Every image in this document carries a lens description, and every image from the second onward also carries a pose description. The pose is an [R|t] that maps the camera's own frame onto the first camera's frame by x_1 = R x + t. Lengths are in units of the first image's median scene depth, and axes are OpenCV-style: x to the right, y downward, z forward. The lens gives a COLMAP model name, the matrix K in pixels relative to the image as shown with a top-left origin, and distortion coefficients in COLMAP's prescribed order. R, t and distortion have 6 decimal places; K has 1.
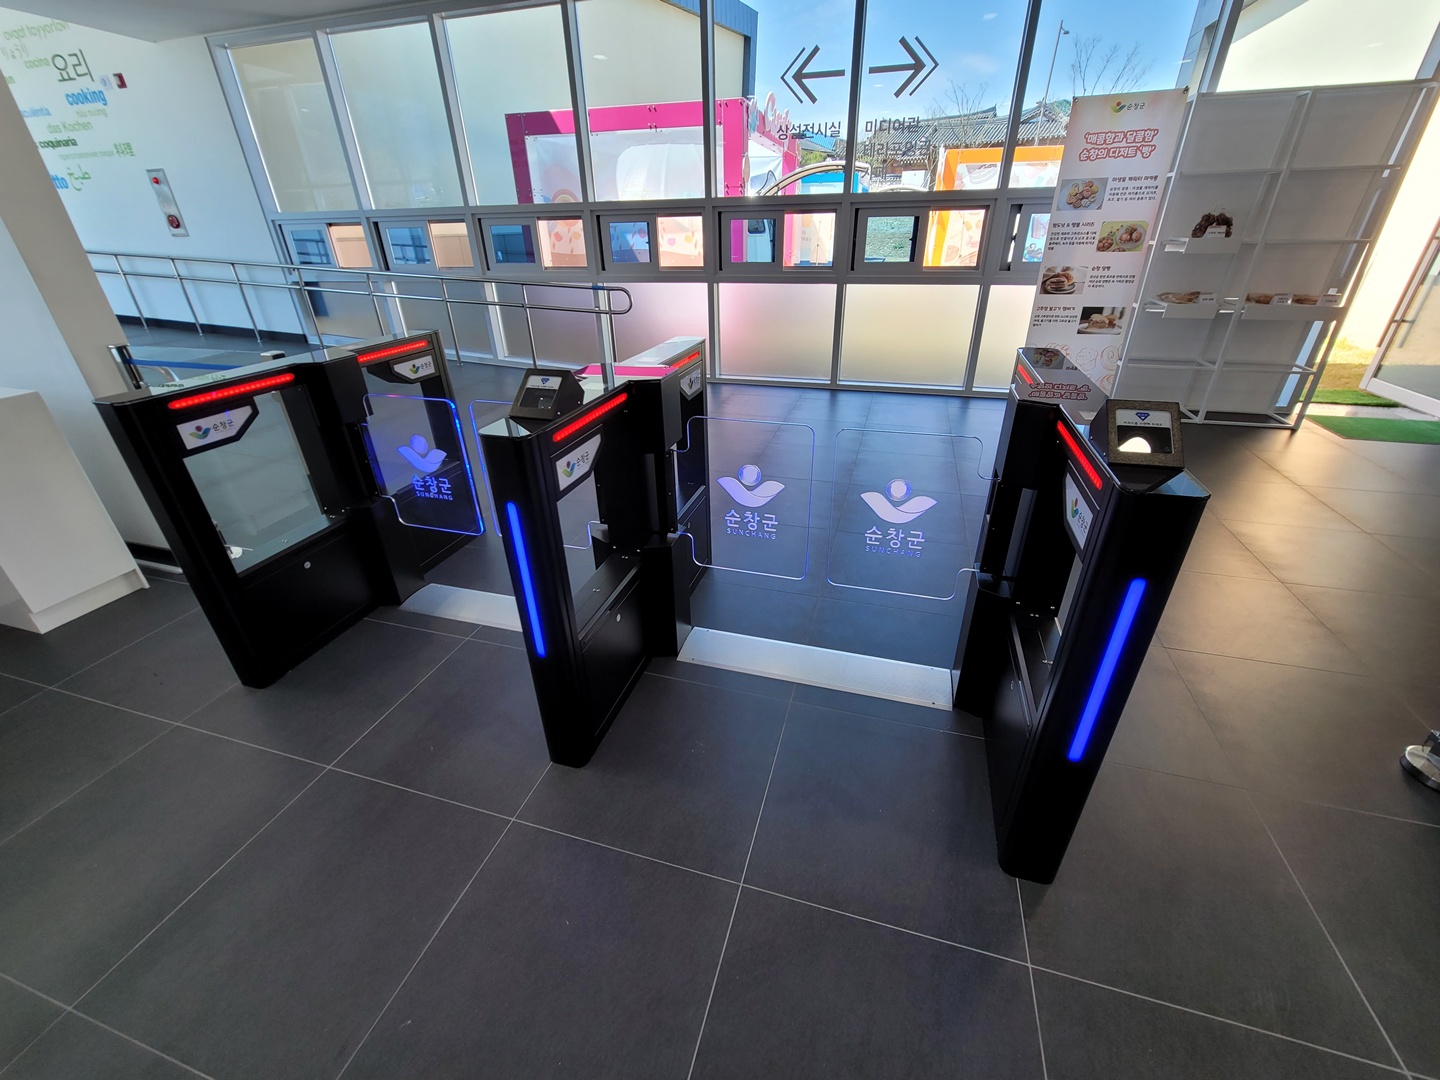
lens RADIAL K [[584.6, 0, 720.0], [0, 584.6, 540.0], [0, 0, 1]] dist [-0.001895, 0.000460]
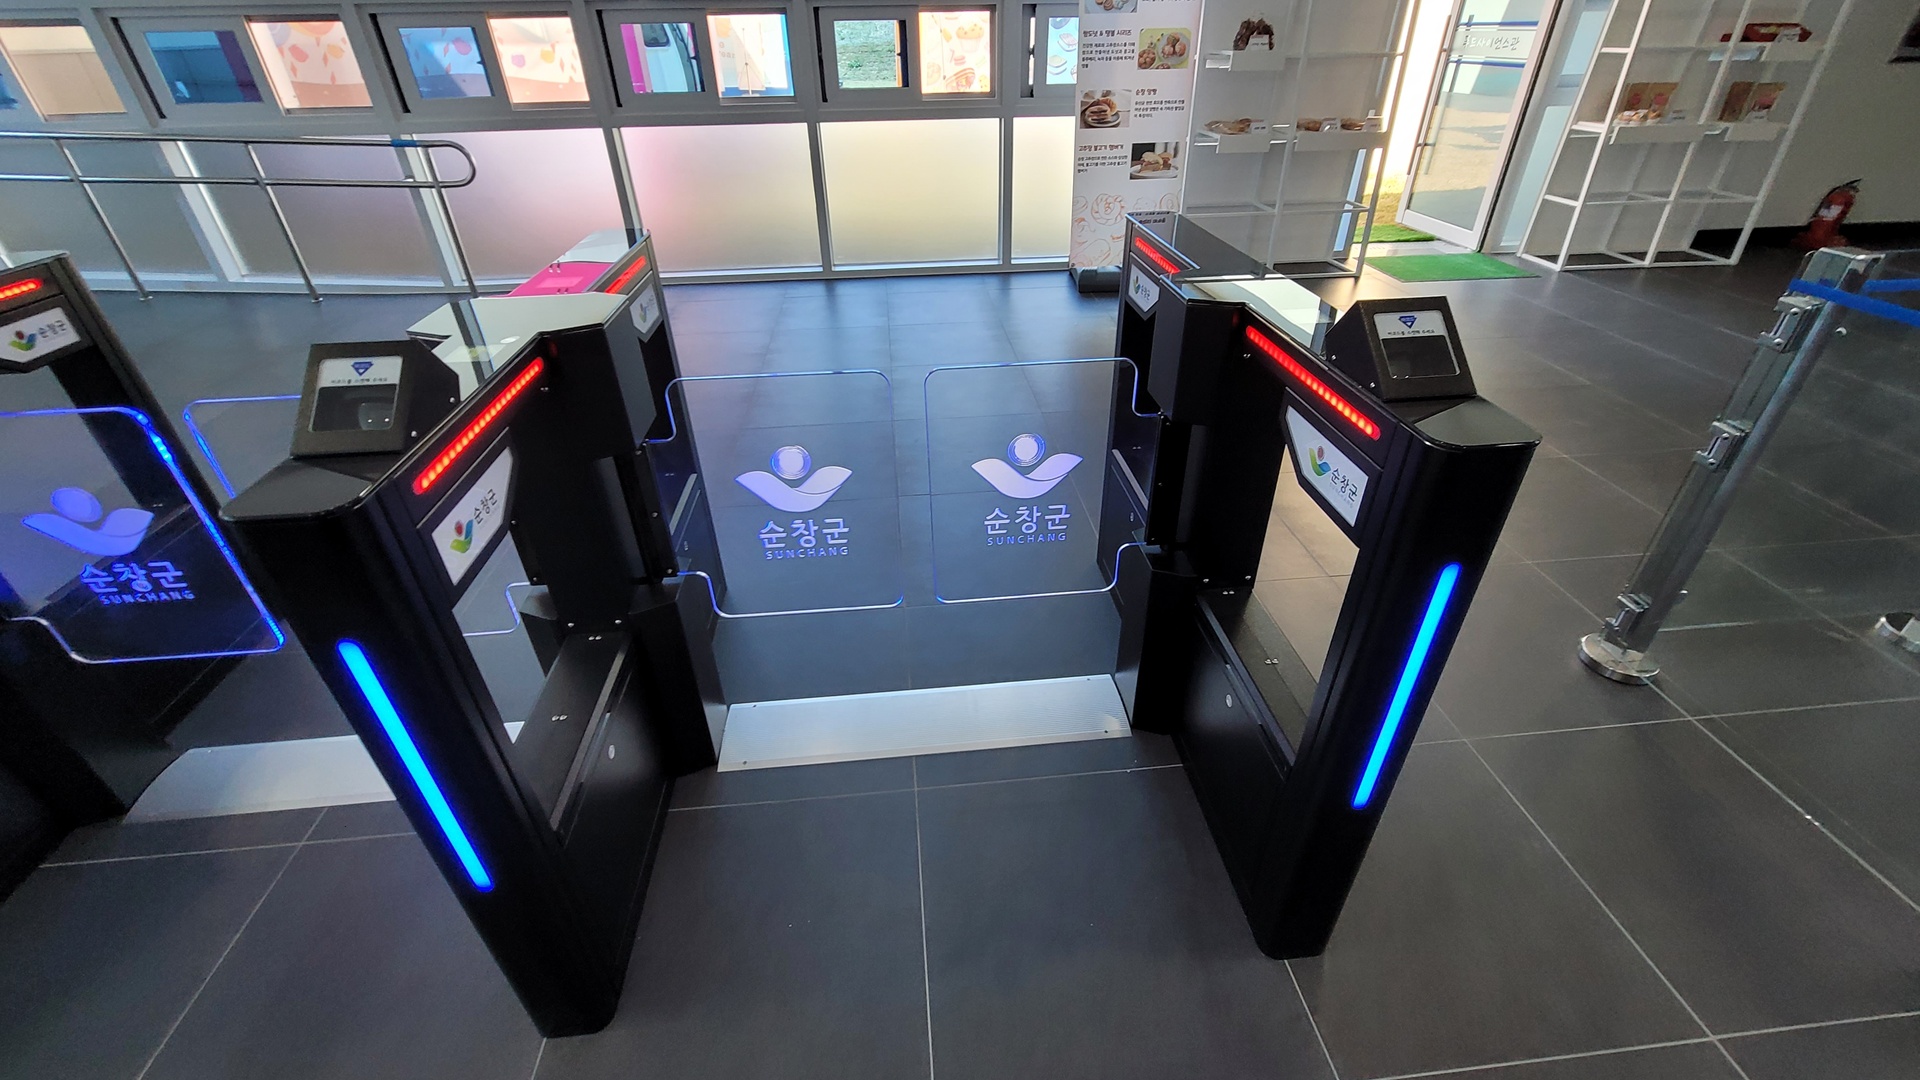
lens RADIAL K [[783.1, 0, 958.9], [0, 783.1, 533.1], [0, 0, 1]] dist [-0.002999, 0.000310]
pose [[0.926515, -0.199959, 0.318725, -0.027565], [0.176021, 0.979032, 0.102532, -0.041962], [-0.332544, -0.038896, 0.942285, 0.081469]]
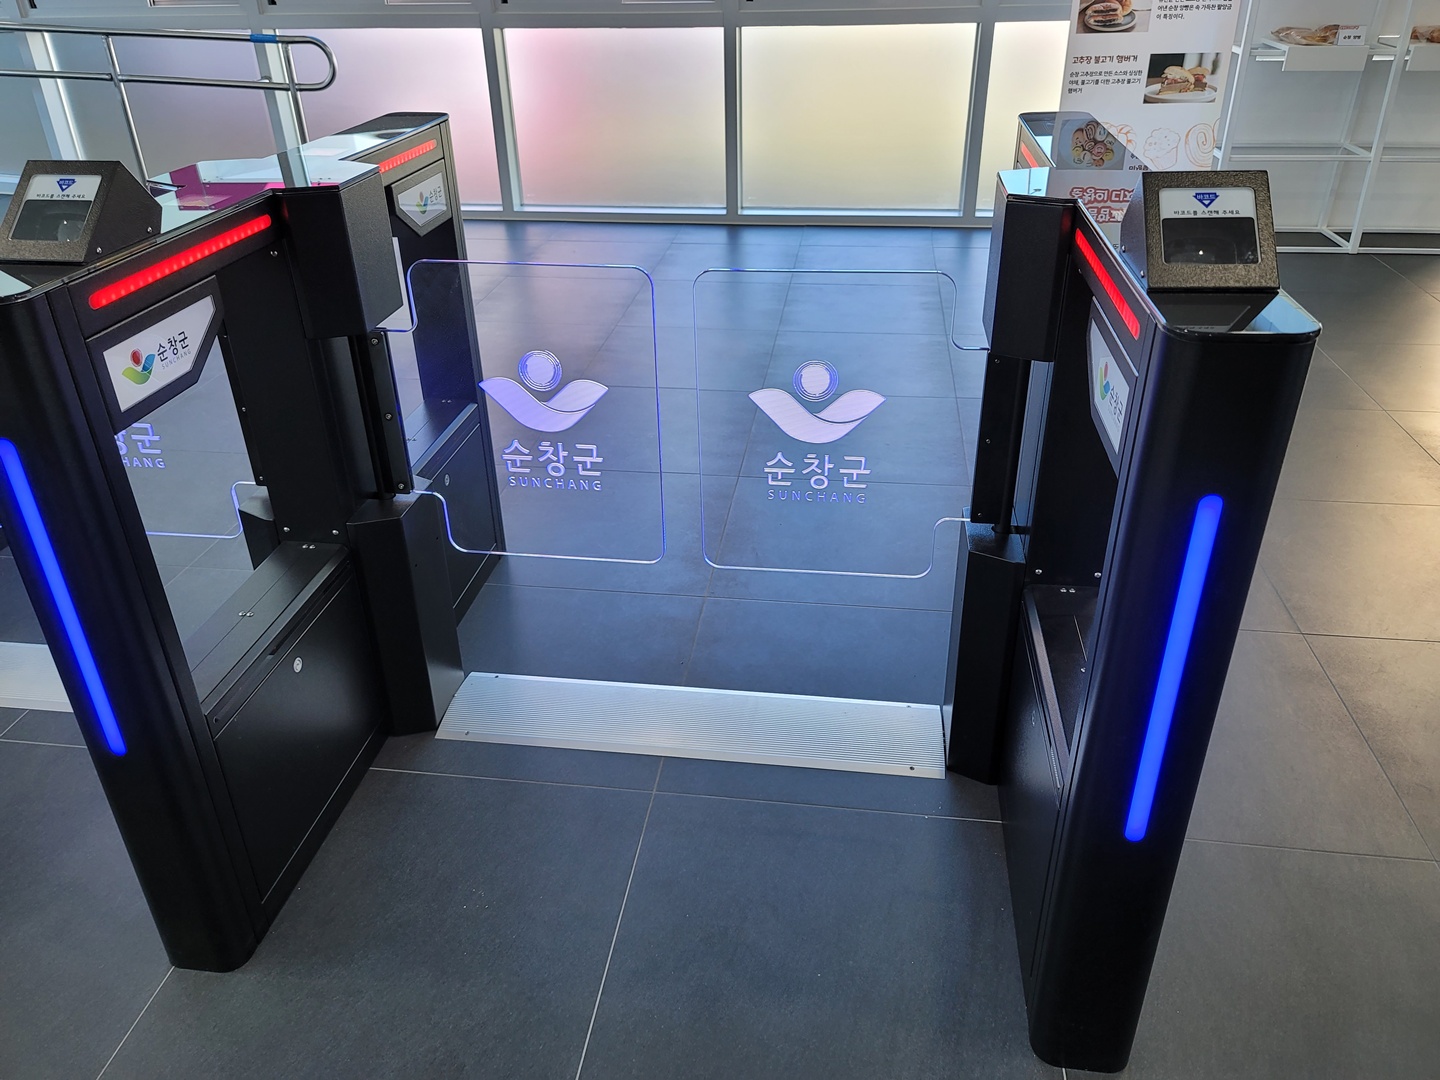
lens RADIAL K [[1058.5, 0, 709.7], [0, 1058.5, 536.4], [0, 0, 1]] dist [0.077590, -0.077429]
pose [[0.988649, -0.075414, 0.129948, 0.030196], [0.073083, 0.997069, 0.022621, 0.012094], [-0.131274, -0.012868, 0.991263, 0.016654]]
